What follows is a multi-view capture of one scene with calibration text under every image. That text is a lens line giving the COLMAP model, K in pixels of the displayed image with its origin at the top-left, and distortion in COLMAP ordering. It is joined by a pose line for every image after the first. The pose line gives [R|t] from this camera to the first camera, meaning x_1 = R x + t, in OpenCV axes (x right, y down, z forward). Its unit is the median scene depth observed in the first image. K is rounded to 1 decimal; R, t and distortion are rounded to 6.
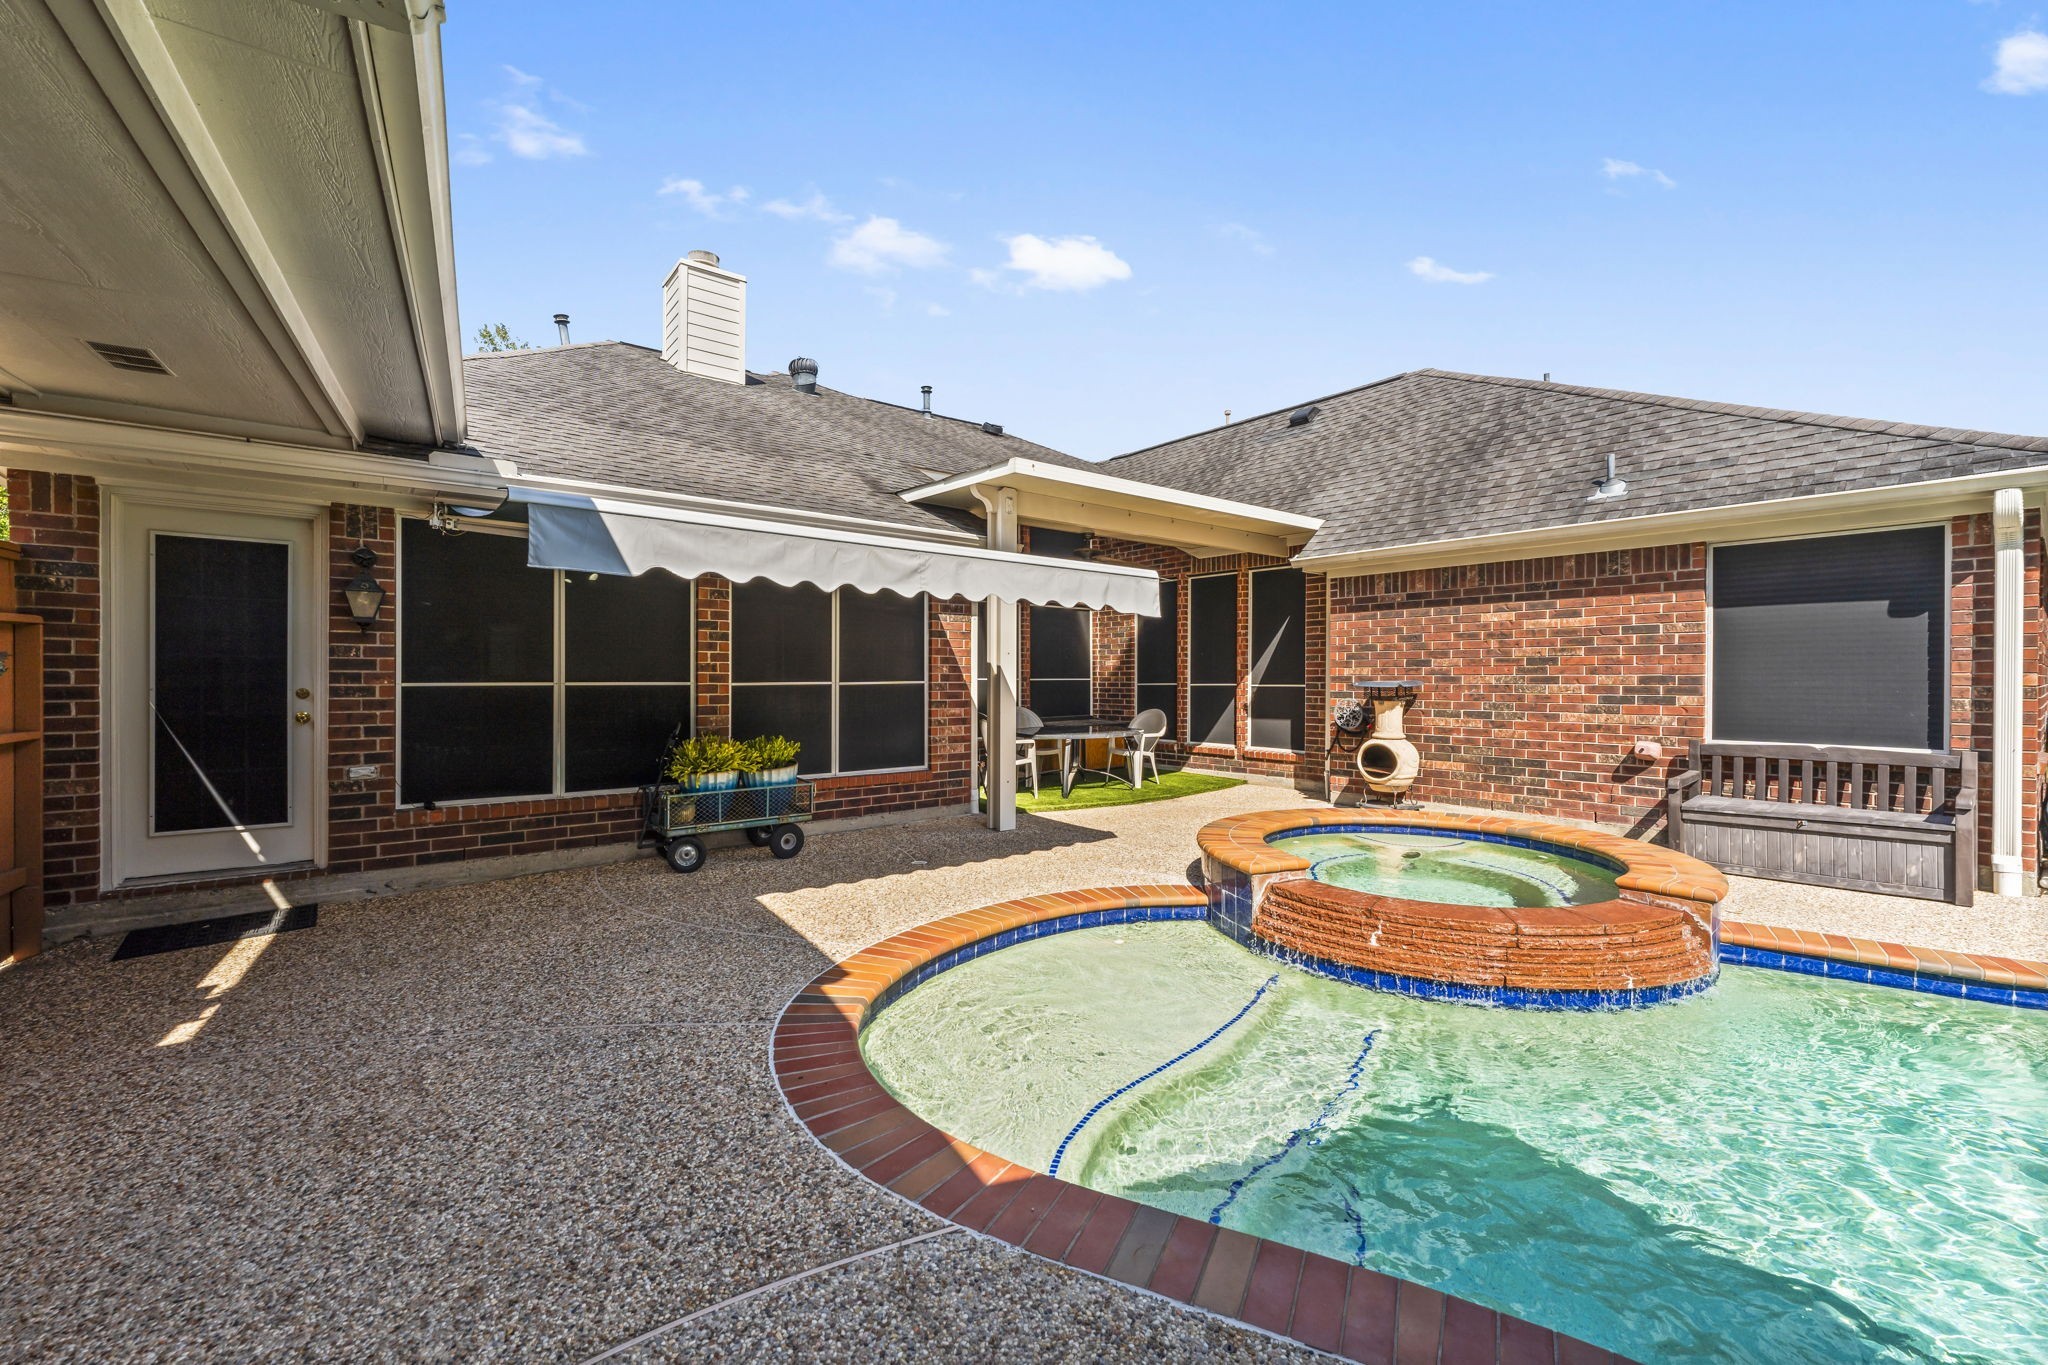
lens RADIAL K [[823.5, 0, 1023.6], [0, 823.5, 682.9], [0, 0, 1]] dist [-0.003628, 0.001717]
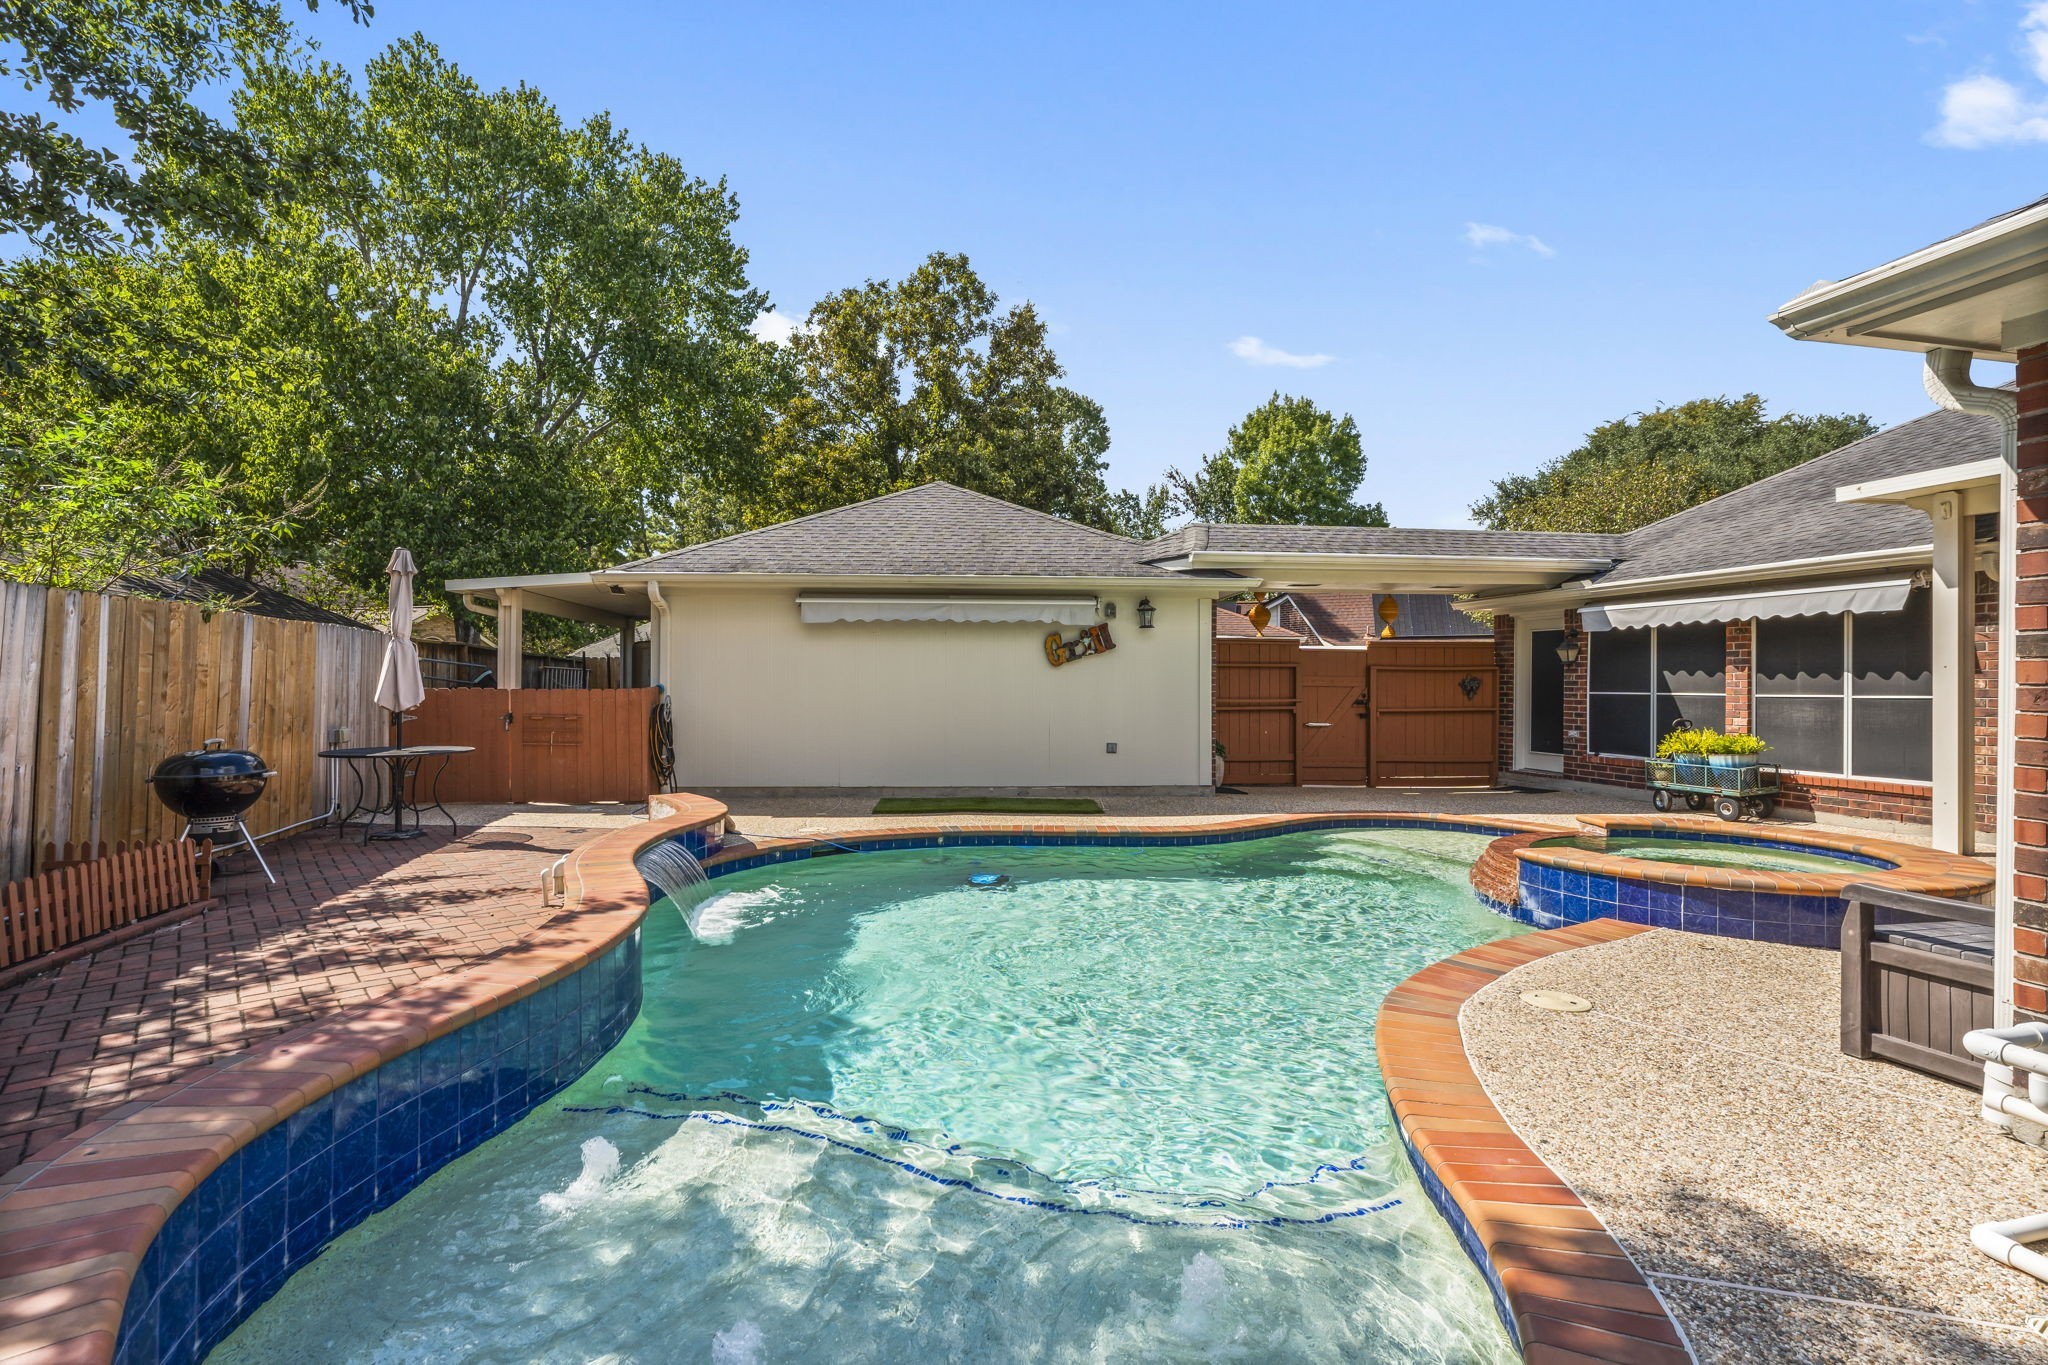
lens RADIAL K [[962.0, 0, 1022.4], [0, 962.0, 692.2], [0, 0, 1]] dist [-0.008864, -0.000241]
pose [[-0.395034, 0.004571, -0.918655, 1.422701], [-0.014137, 0.999839, 0.011054, -0.003956], [0.918558, 0.017353, -0.394906, 0.472286]]
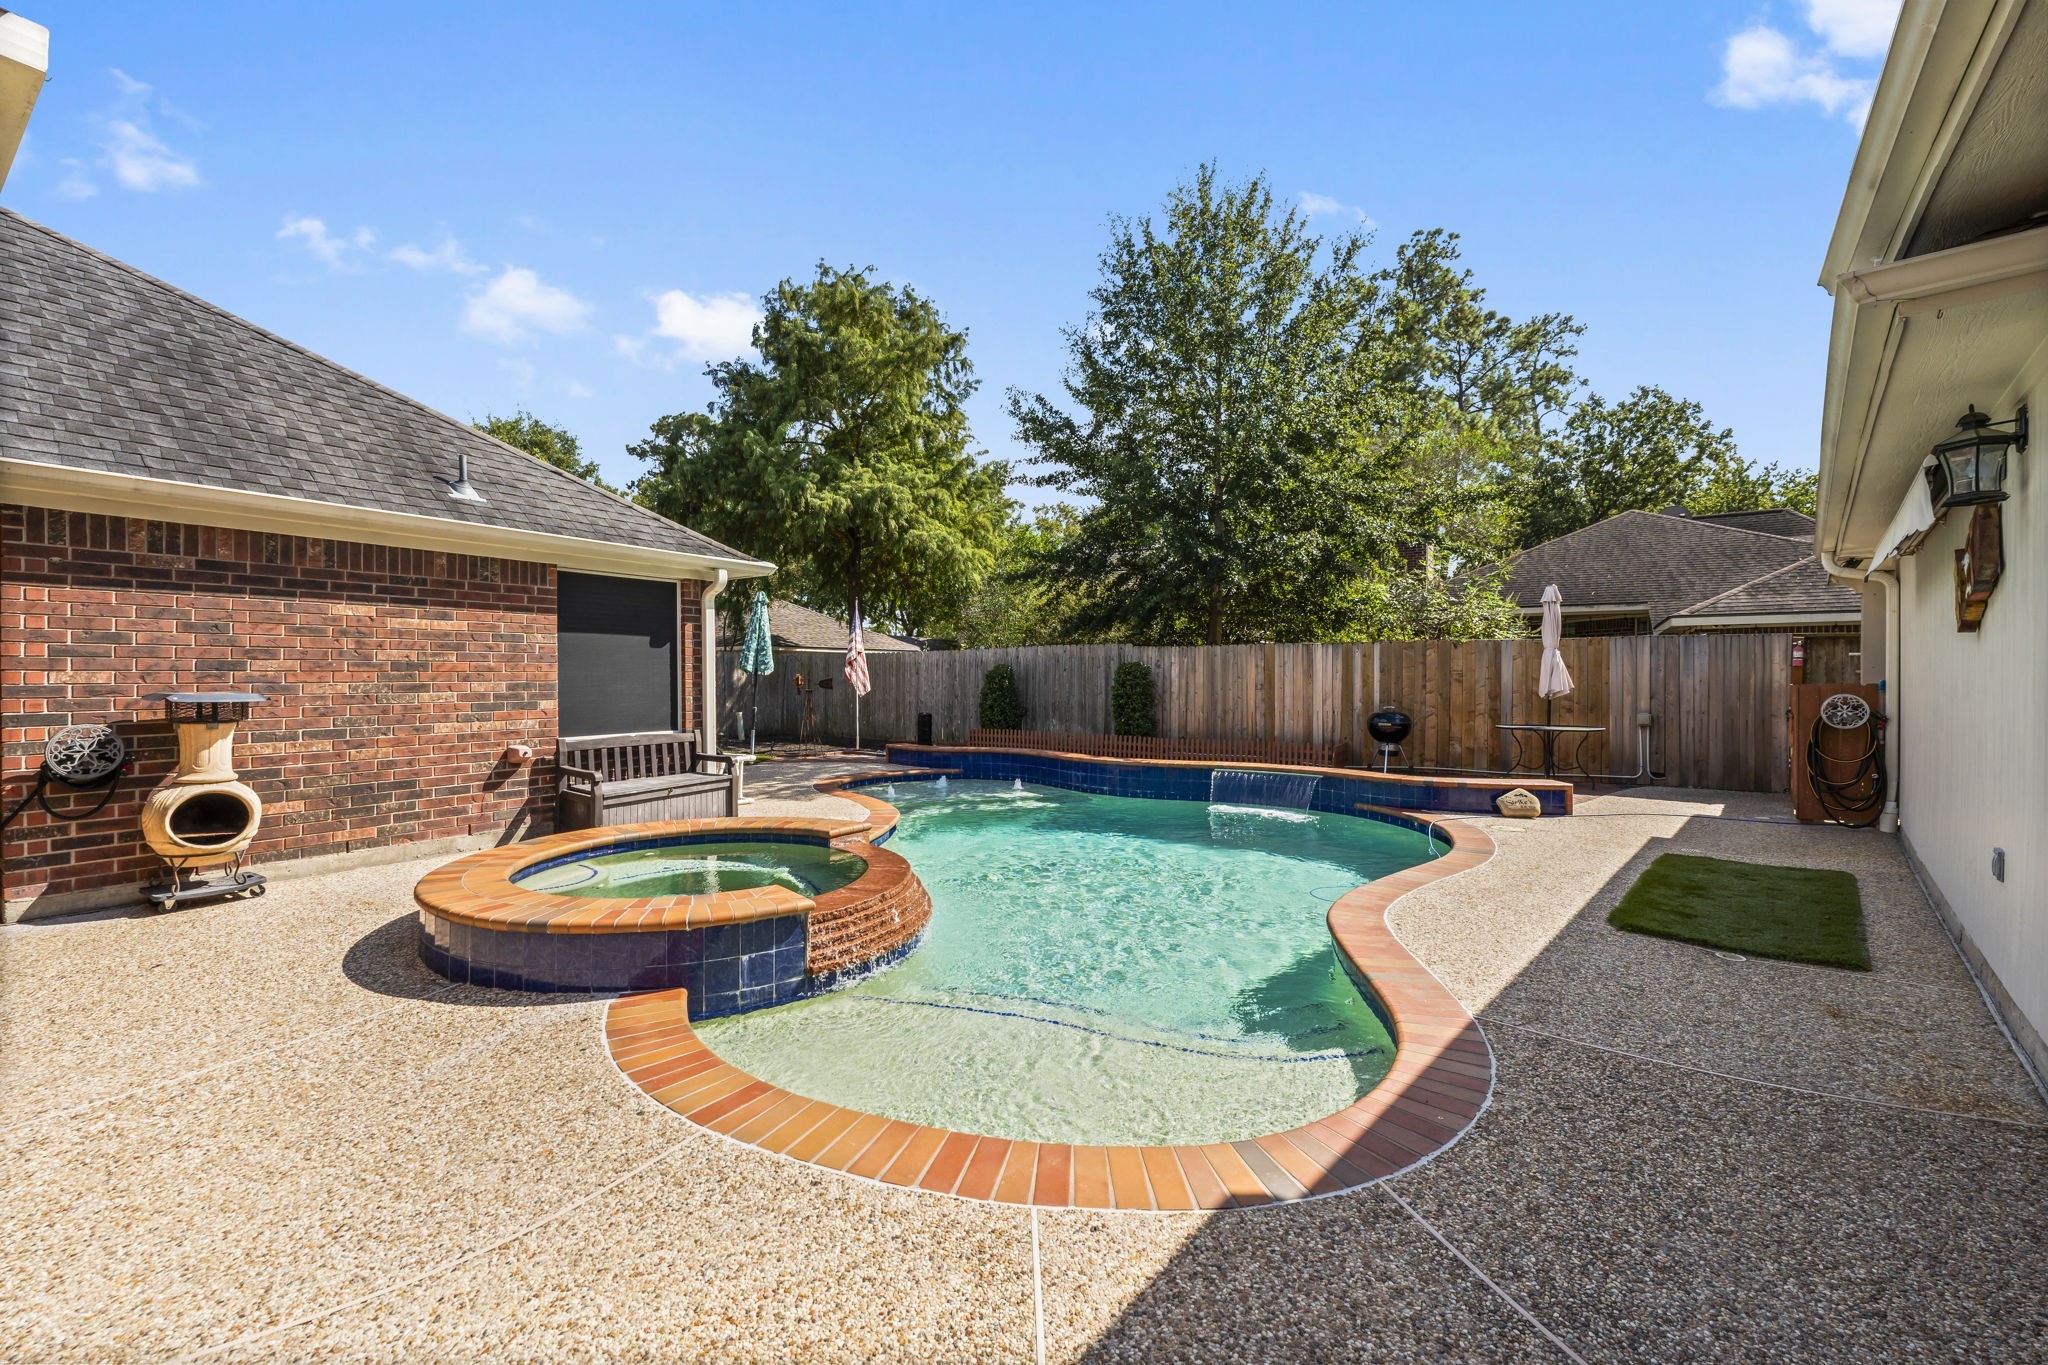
lens RADIAL K [[828.2, 0, 987.5], [0, 828.2, 681.3], [0, 0, 1]] dist [-0.009129, 0.000880]
pose [[-0.274940, -0.002921, 0.961457, -0.387631], [0.010977, 0.999921, 0.006177, -0.009661], [-0.961399, 0.012252, -0.274886, 0.660302]]
